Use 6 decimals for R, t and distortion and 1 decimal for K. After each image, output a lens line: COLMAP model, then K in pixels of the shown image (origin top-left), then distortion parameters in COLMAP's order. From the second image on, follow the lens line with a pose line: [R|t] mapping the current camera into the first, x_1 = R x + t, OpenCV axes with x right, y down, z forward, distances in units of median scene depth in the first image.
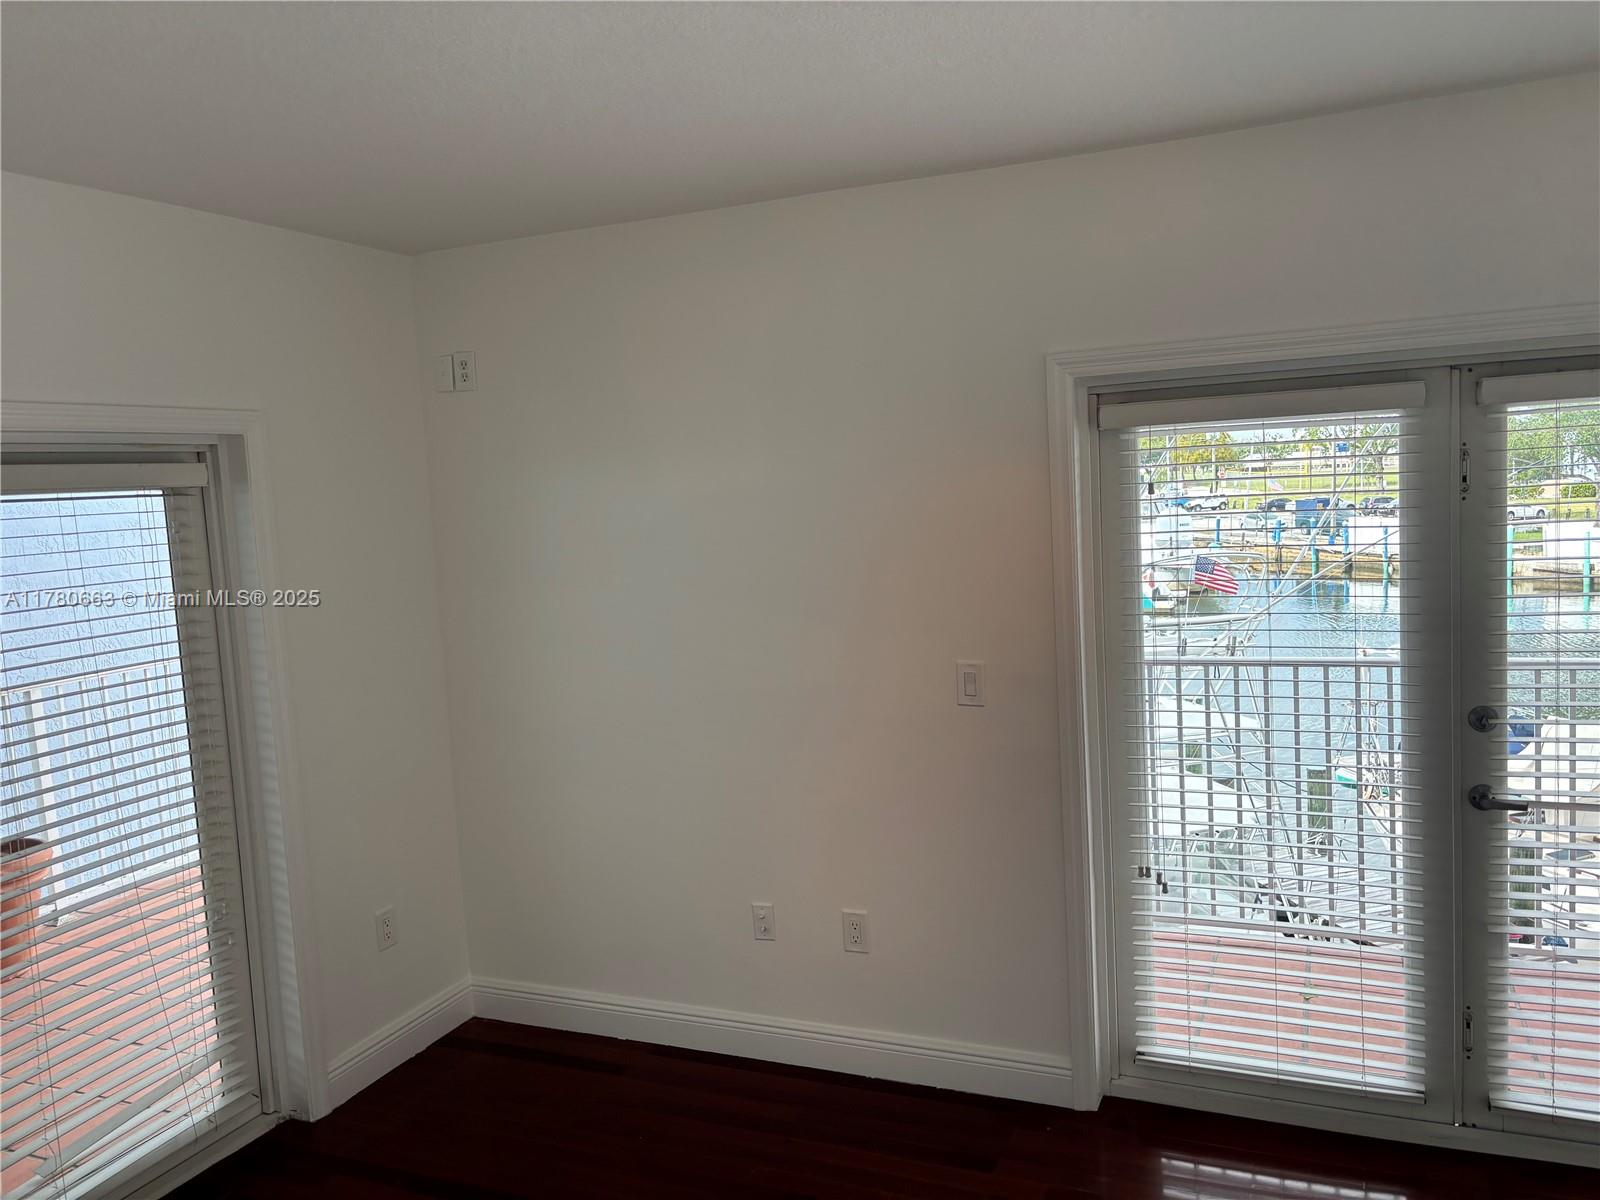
lens RADIAL K [[1215.4, 0, 801.8], [0, 1215.4, 593.5], [0, 0, 1]] dist [0.037065, -0.049981]
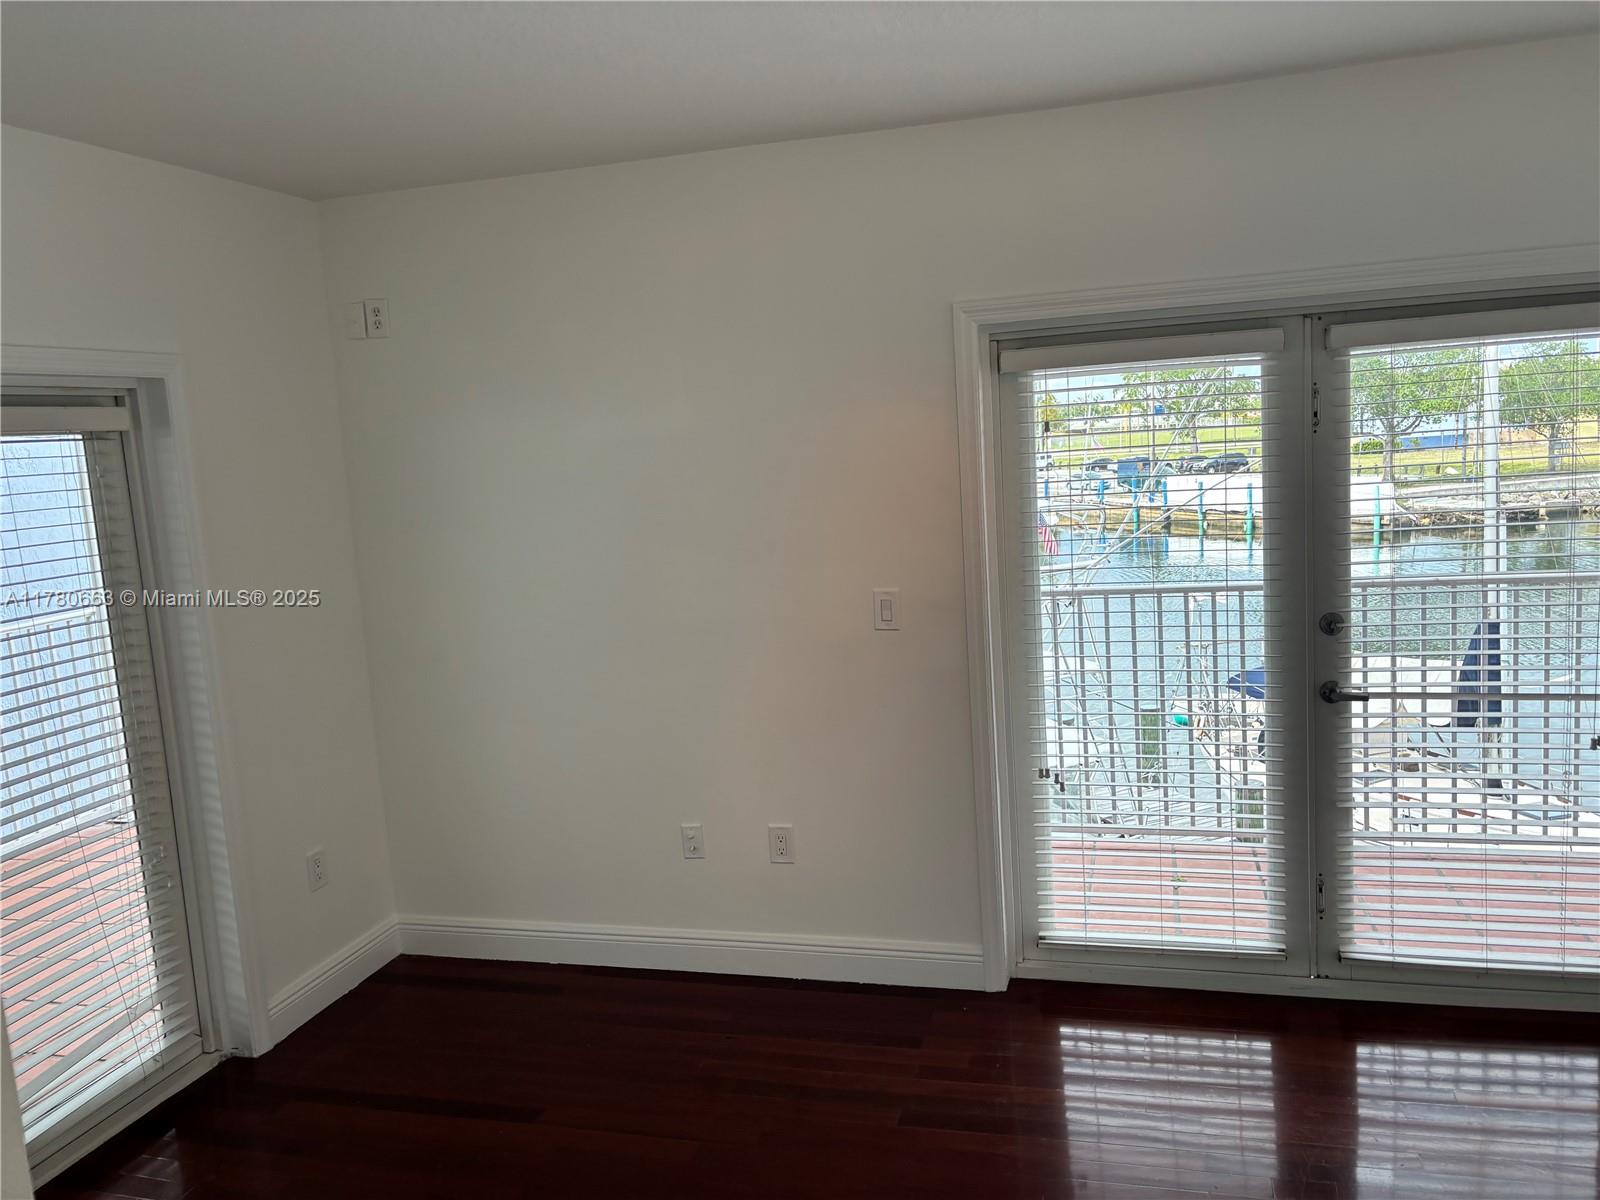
lens RADIAL K [[1215.4, 0, 808.8], [0, 1215.4, 593.8], [0, 0, 1]] dist [0.037065, -0.049981]
pose [[0.990482, -0.024559, 0.135434, -0.076159], [0.020656, 0.999332, 0.030148, 0.026039], [-0.136084, -0.027063, 0.990328, -0.063324]]
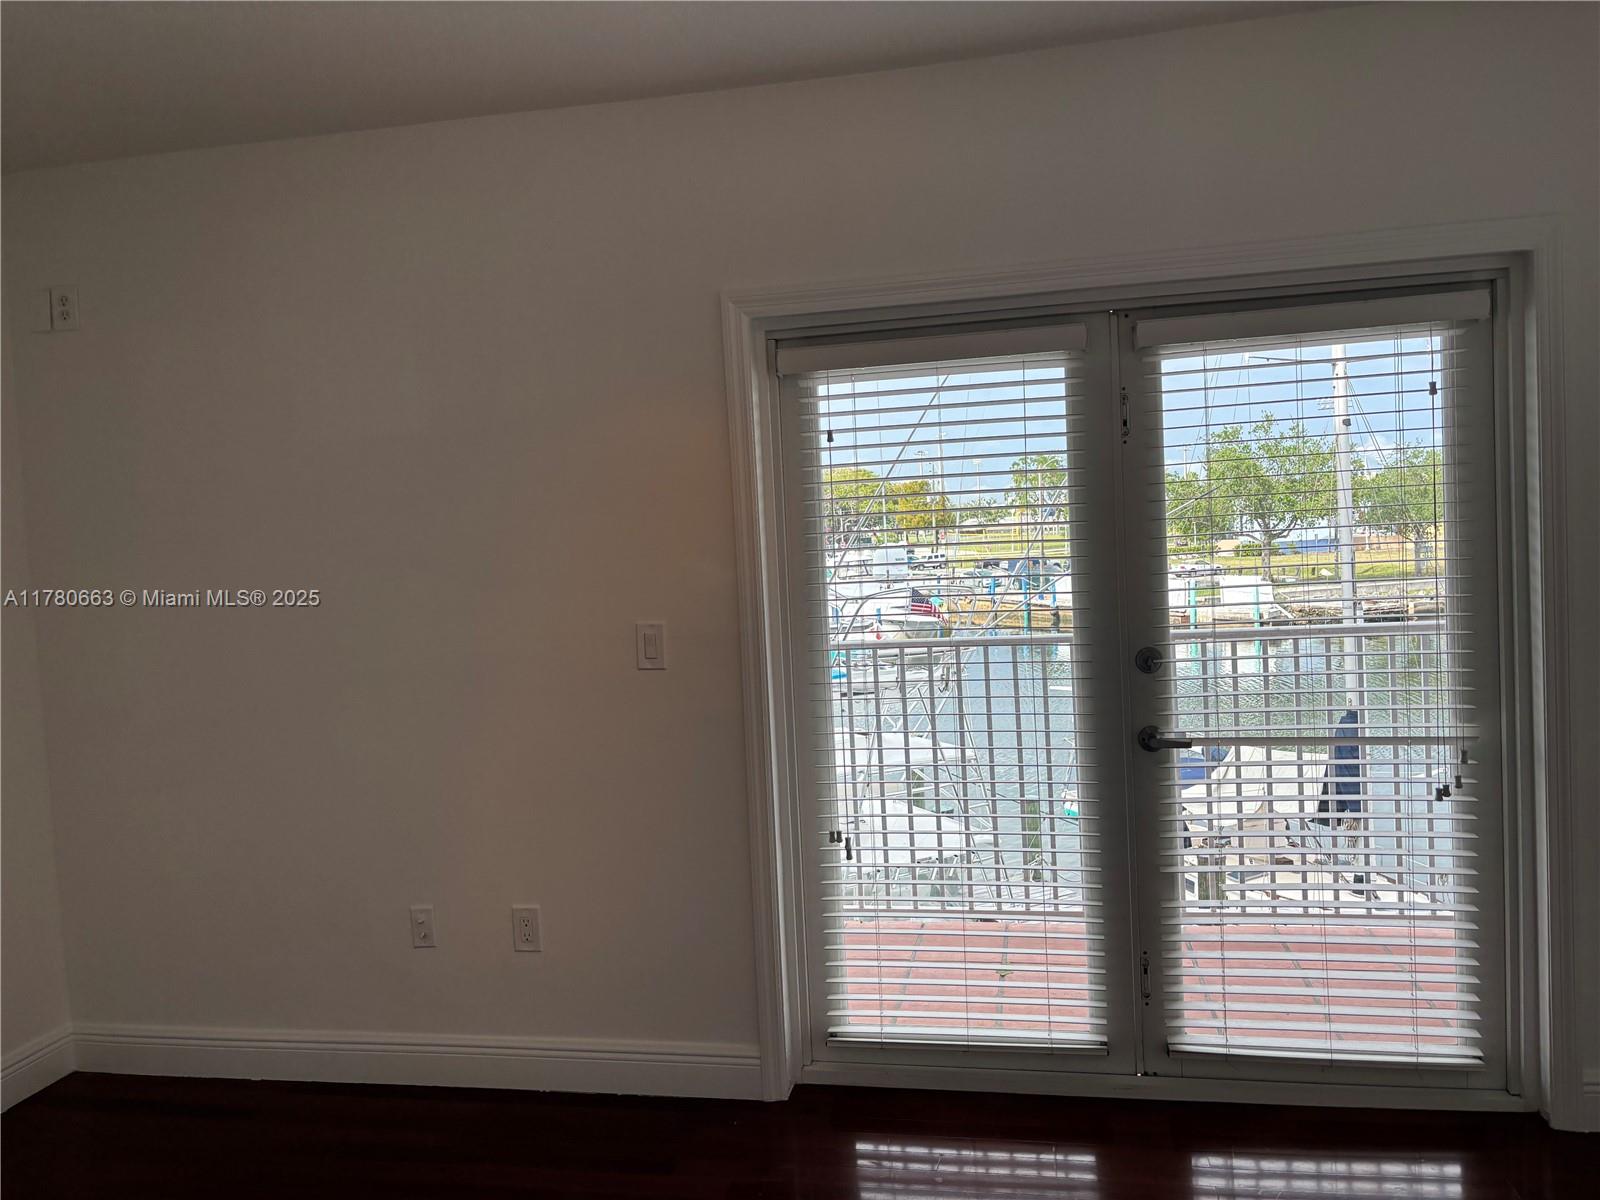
lens RADIAL K [[1215.4, 0, 803.2], [0, 1215.4, 594.6], [0, 0, 1]] dist [0.037065, -0.049981]
pose [[0.977172, -0.005948, 0.212367, 0.056644], [0.016599, 0.998690, -0.048407, 0.082051], [-0.211800, 0.050827, 0.975990, 0.065484]]
